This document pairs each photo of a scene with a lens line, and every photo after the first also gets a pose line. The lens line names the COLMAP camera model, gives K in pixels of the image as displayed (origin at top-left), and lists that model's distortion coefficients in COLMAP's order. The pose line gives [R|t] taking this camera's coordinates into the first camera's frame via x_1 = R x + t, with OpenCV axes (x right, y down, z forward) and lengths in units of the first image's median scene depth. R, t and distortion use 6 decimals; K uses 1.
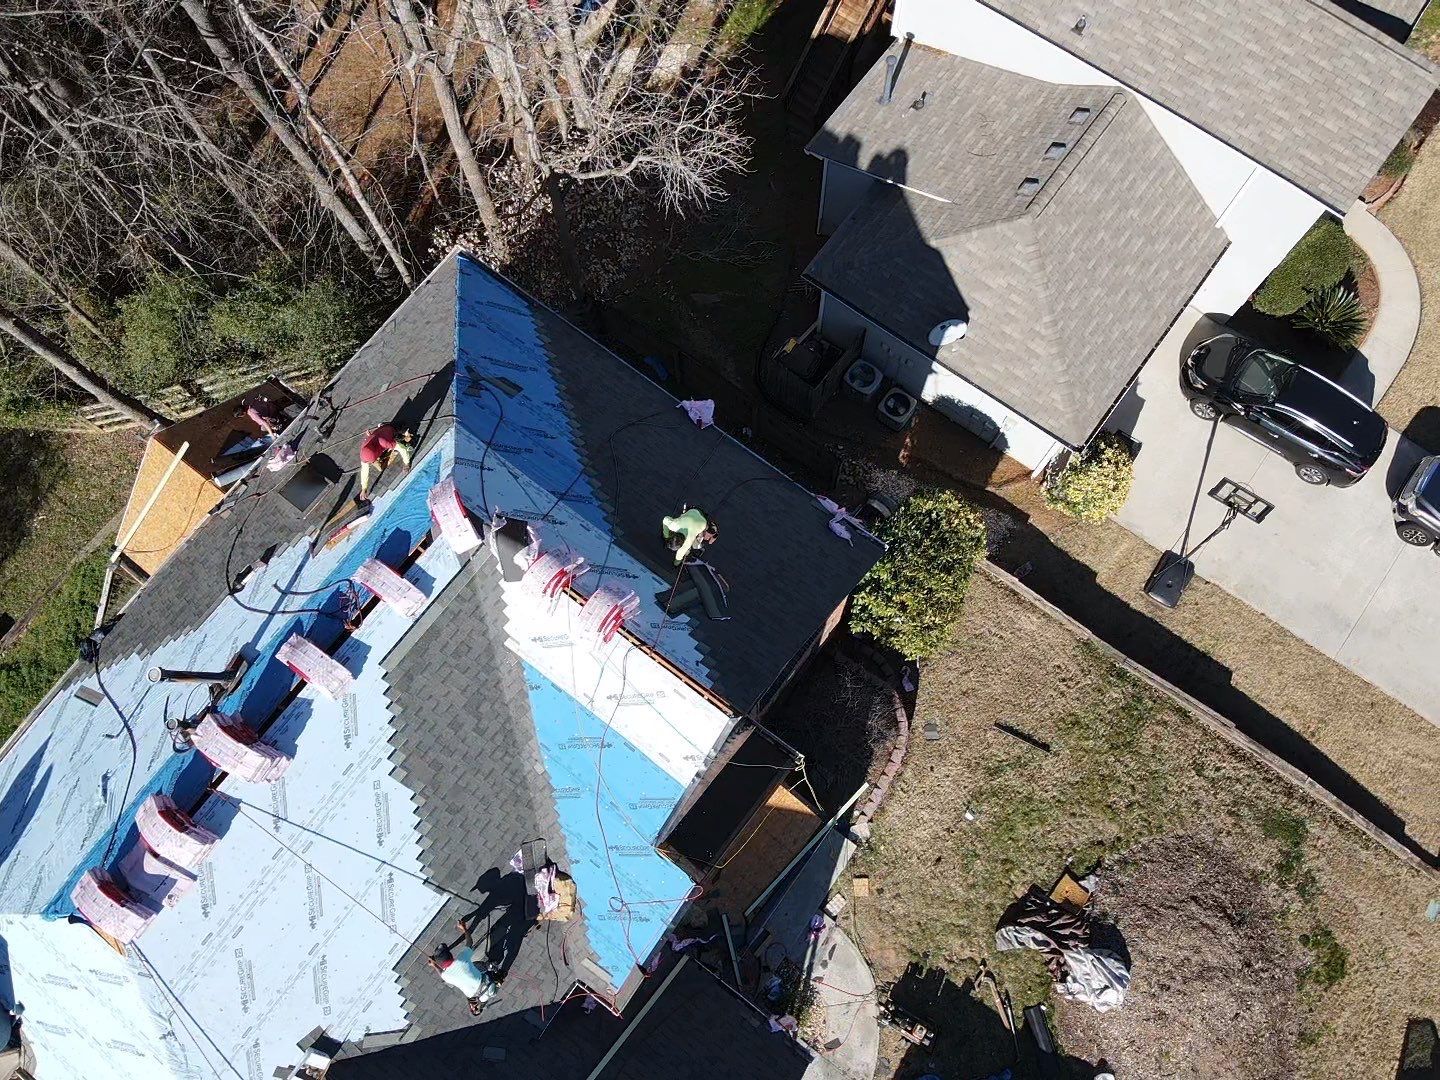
lens RADIAL K [[1067.3, 0, 721.3], [0, 1067.3, 547.7], [0, 0, 1]] dist [0.122538, -0.206241]
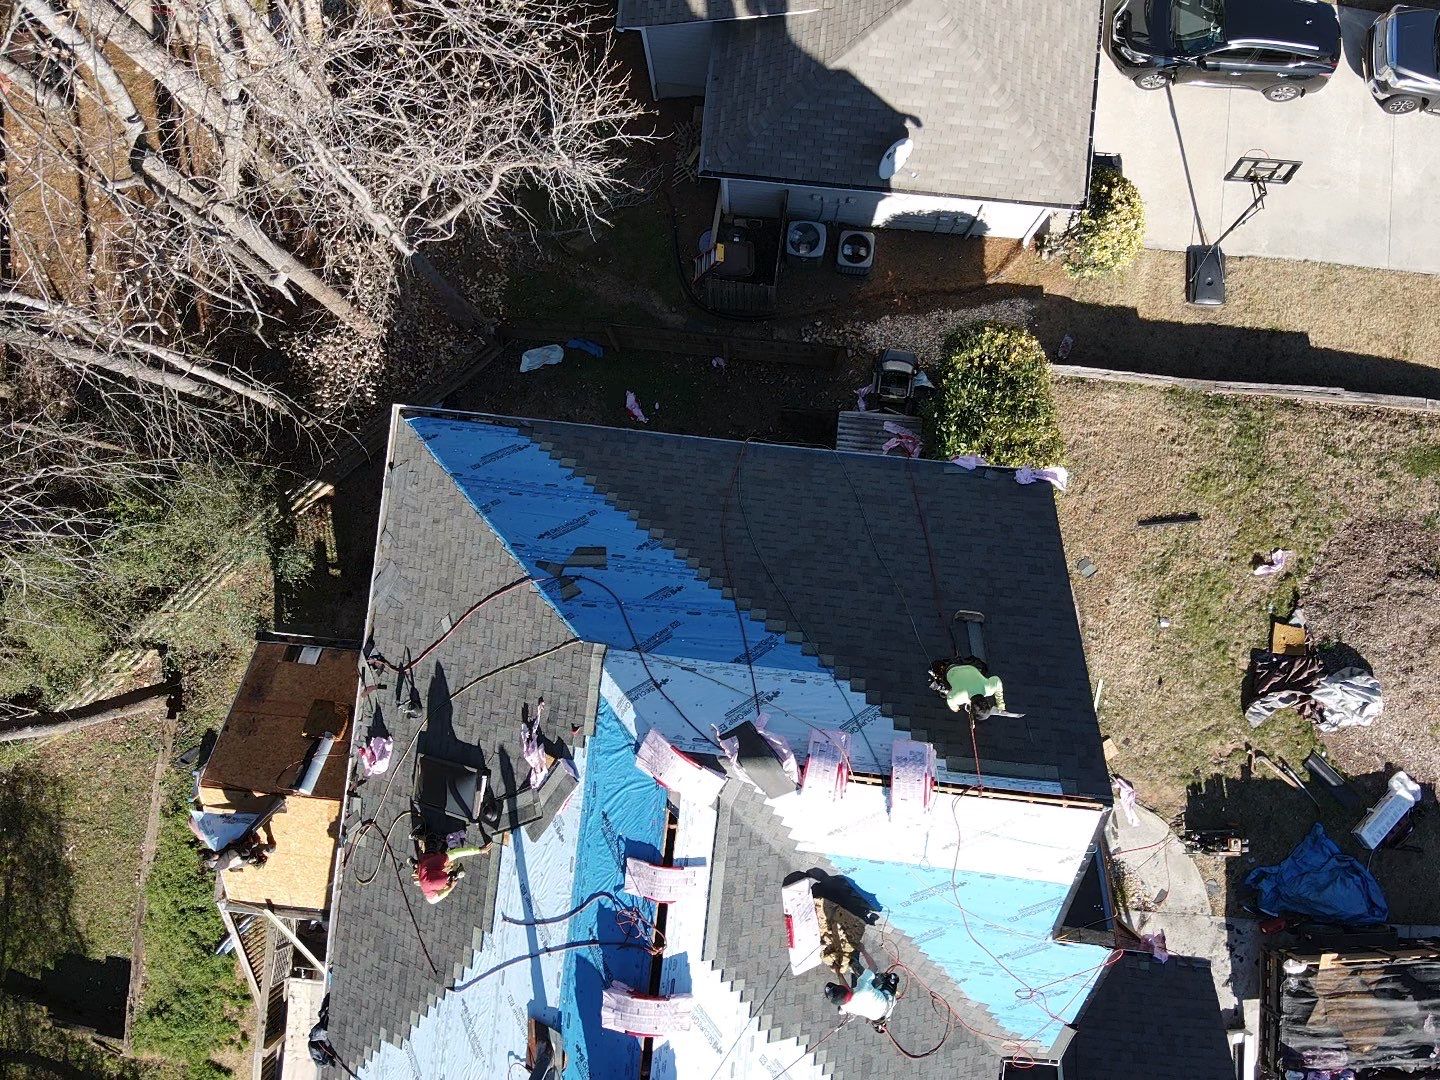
lens RADIAL K [[1067.3, 0, 721.3], [0, 1067.3, 547.7], [0, 0, 1]] dist [0.122538, -0.206241]
pose [[0.854492, -0.517993, 0.039080, -0.107384], [0.496380, 0.836382, 0.232532, -0.225613], [-0.153136, -0.179298, 0.971803, 0.144875]]
